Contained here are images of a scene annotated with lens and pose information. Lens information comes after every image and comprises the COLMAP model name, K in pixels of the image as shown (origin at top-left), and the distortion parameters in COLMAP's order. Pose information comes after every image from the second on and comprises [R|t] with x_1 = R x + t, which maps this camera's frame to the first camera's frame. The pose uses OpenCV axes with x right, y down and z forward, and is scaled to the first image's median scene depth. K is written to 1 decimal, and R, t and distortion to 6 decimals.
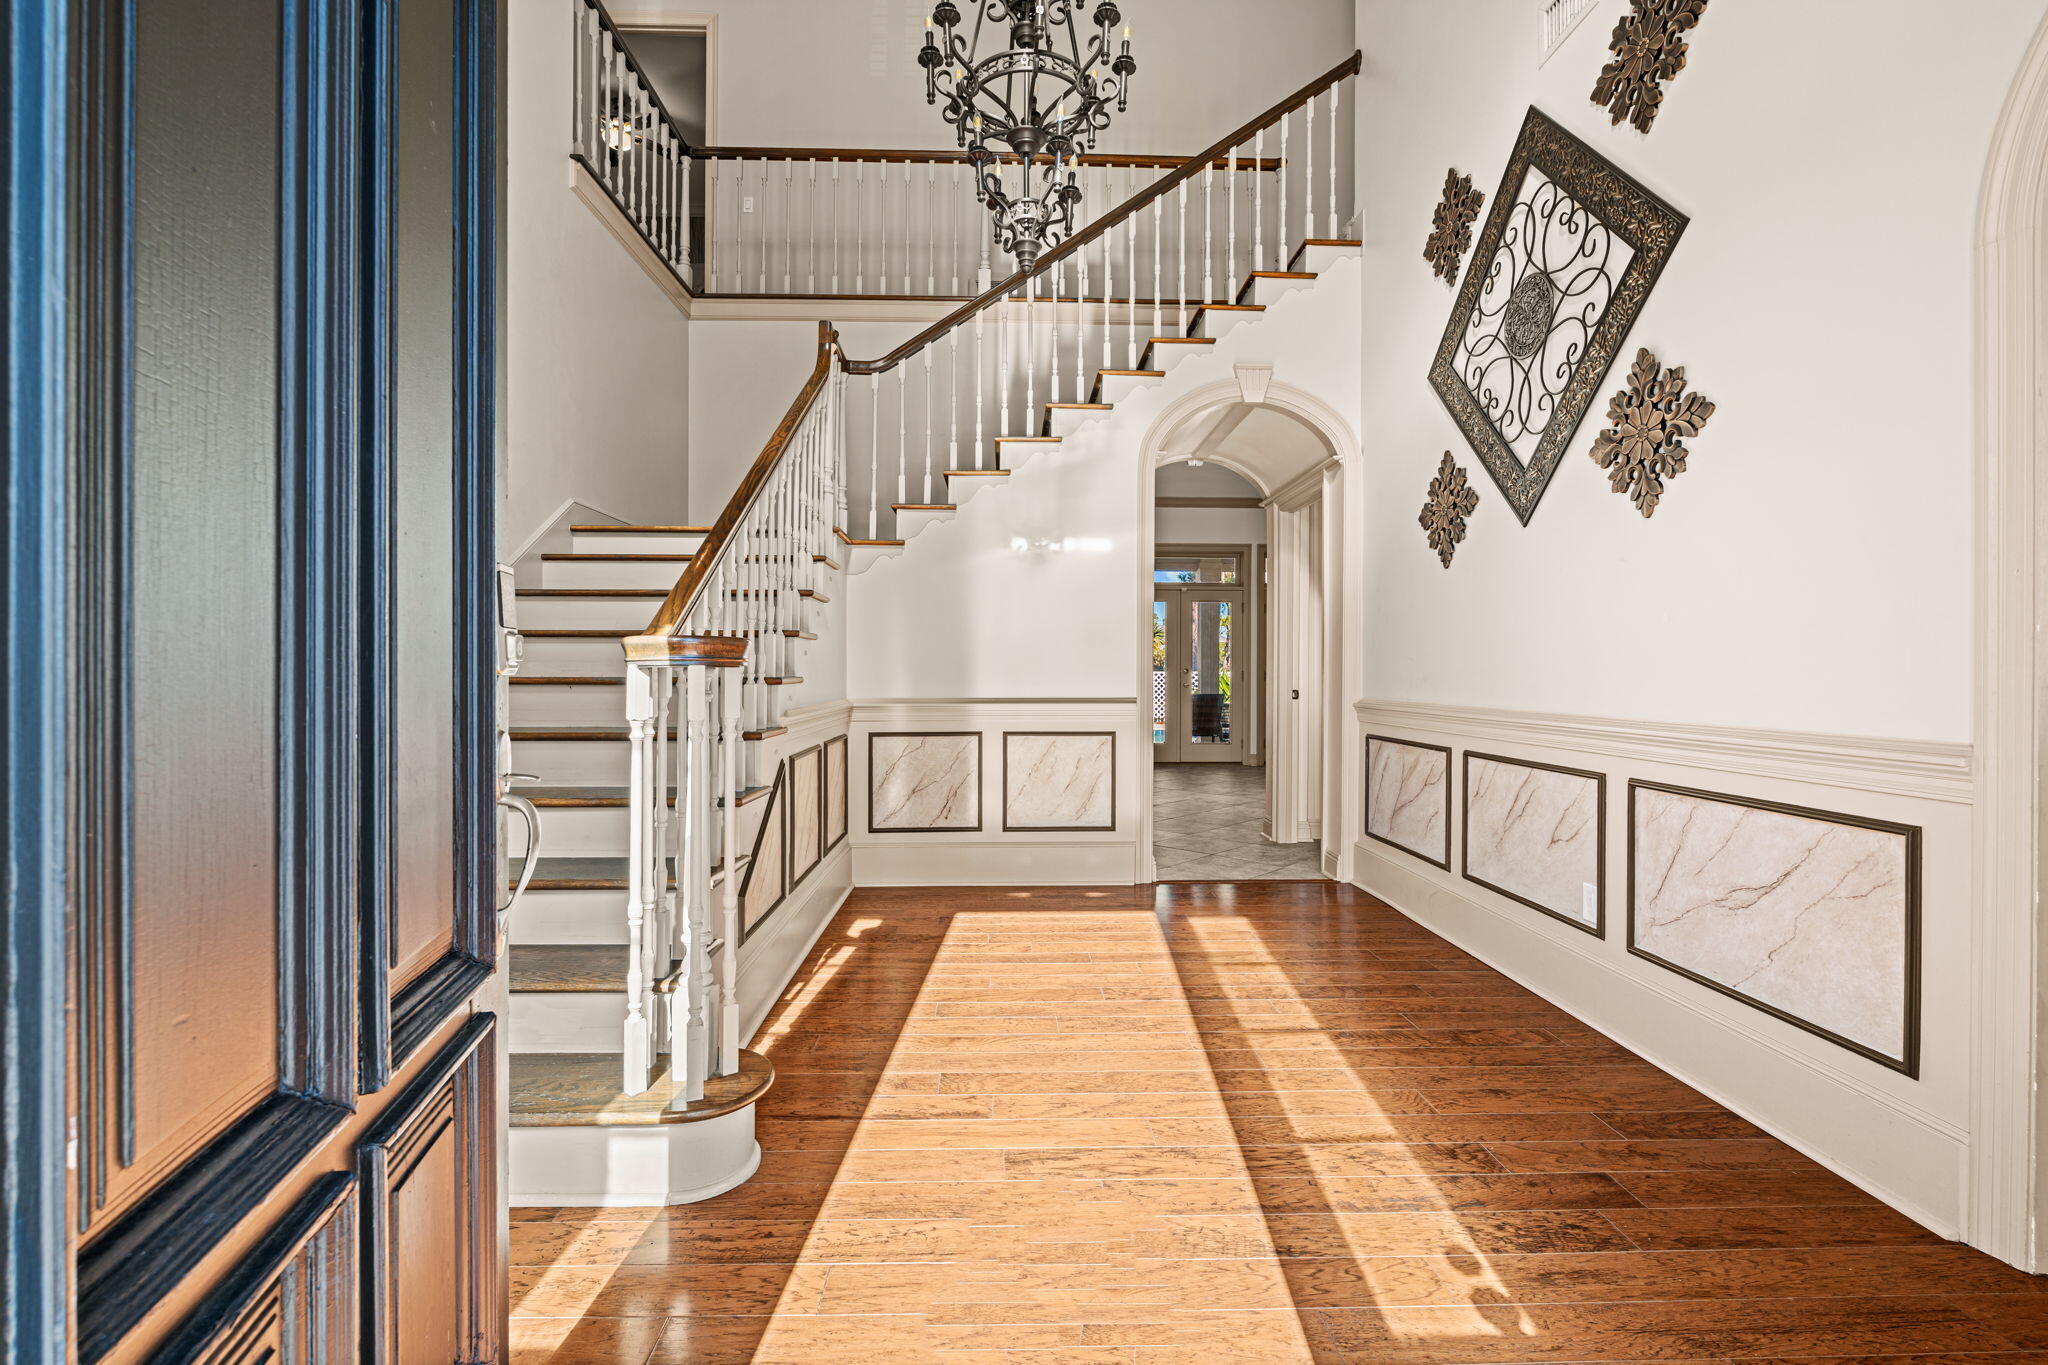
lens RADIAL K [[902.9, 0, 1010.8], [0, 902.9, 672.7], [0, 0, 1]] dist [-0.006045, 0.001020]
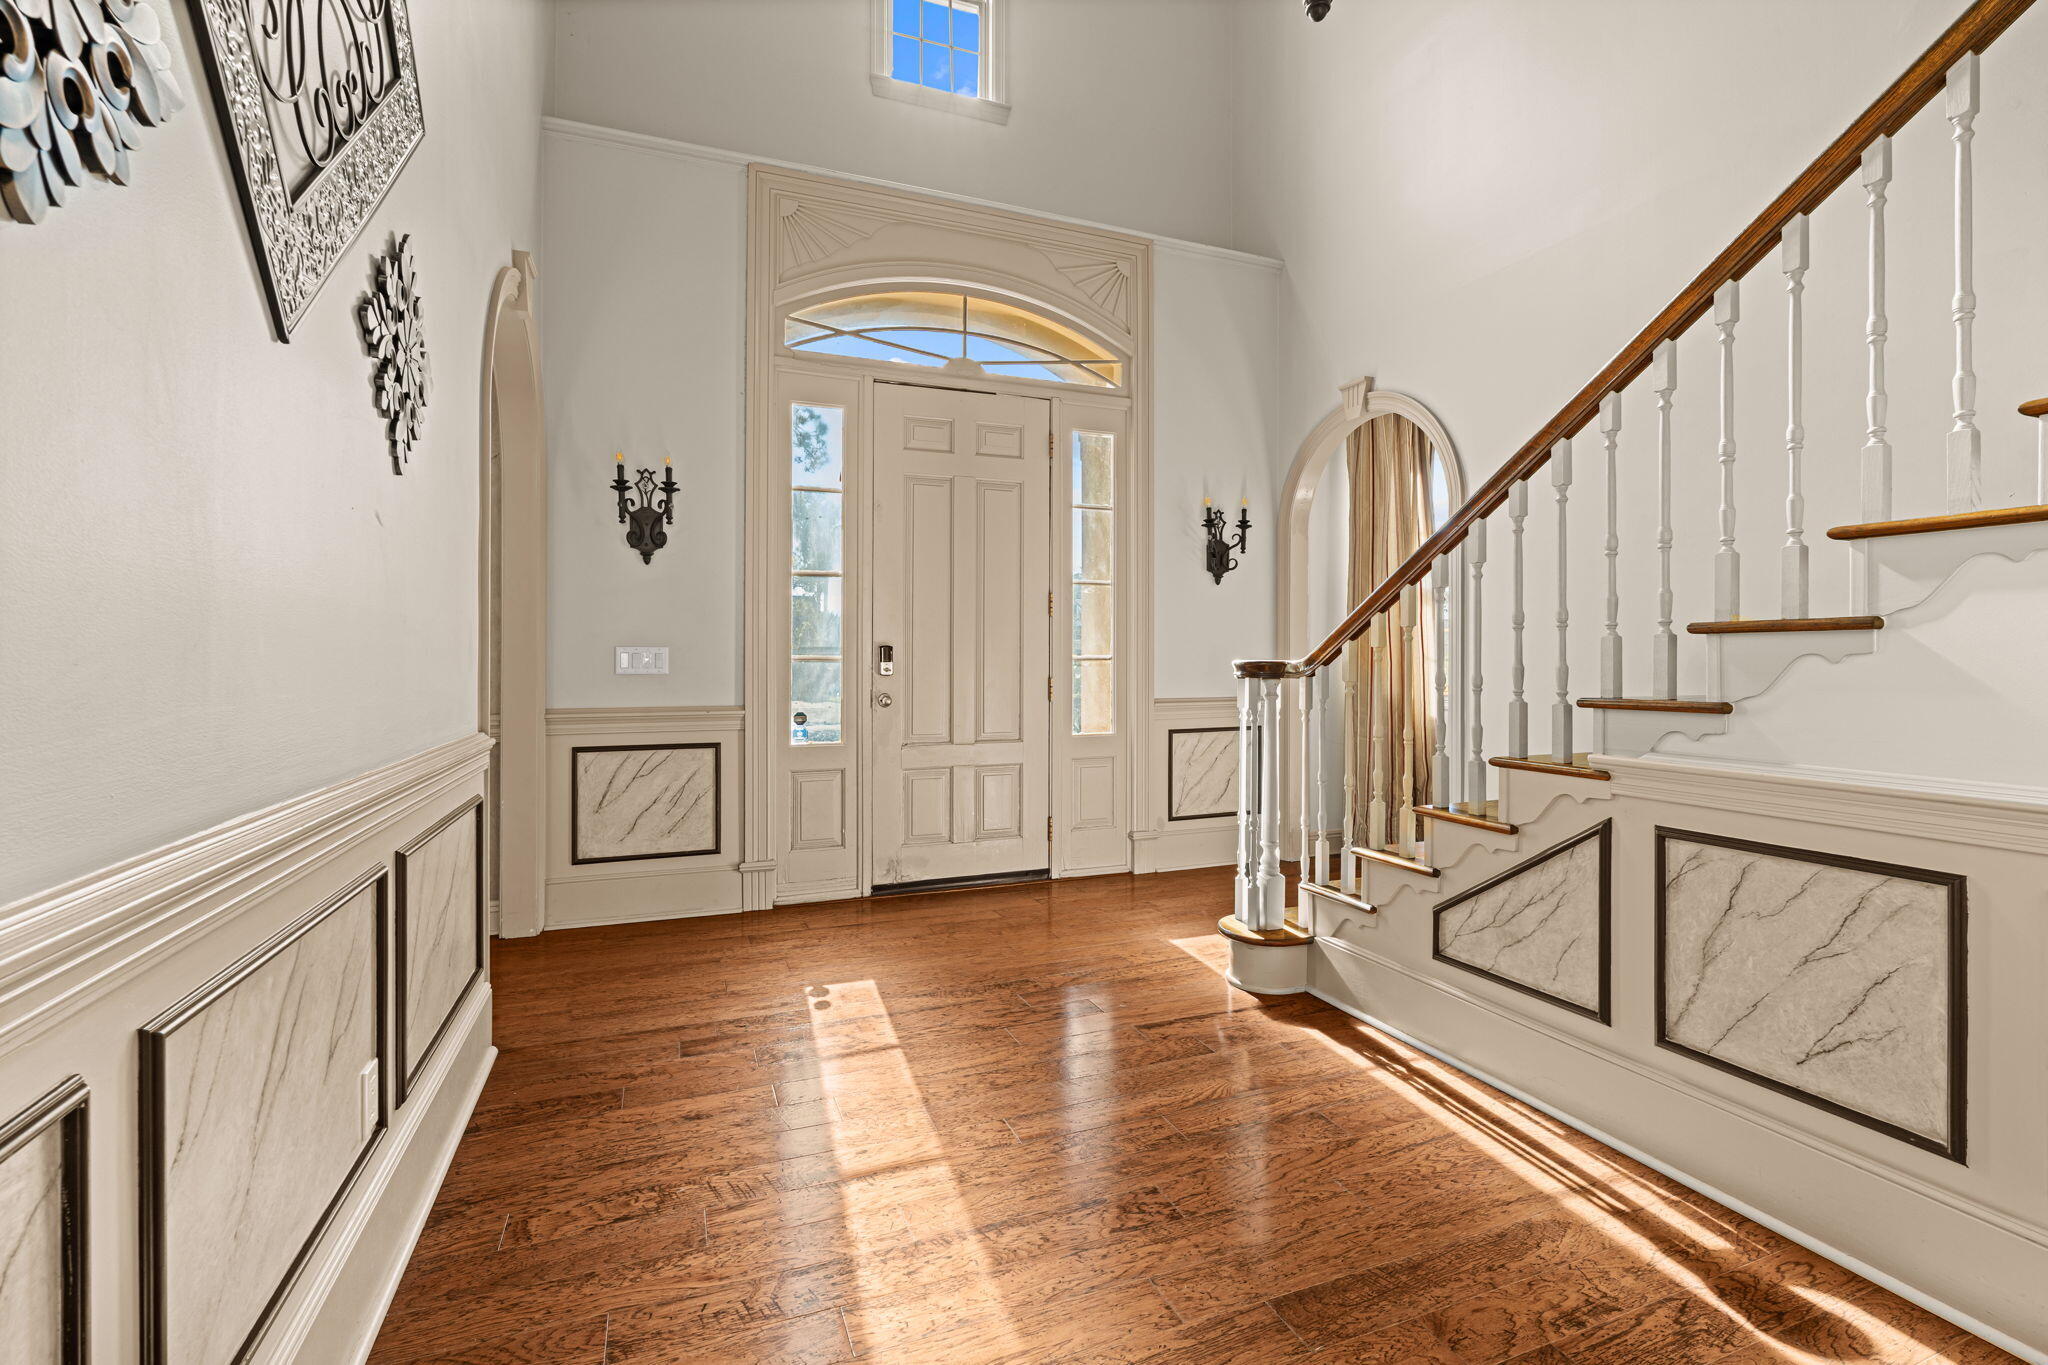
lens RADIAL K [[902.9, 0, 1018.9], [0, 902.9, 657.4], [0, 0, 1]] dist [-0.006045, 0.001020]
pose [[-0.936837, -0.001253, -0.349763, 0.469765], [0.000198, 0.999992, -0.004111, -0.024702], [0.349765, -0.003921, -0.936829, 1.740056]]
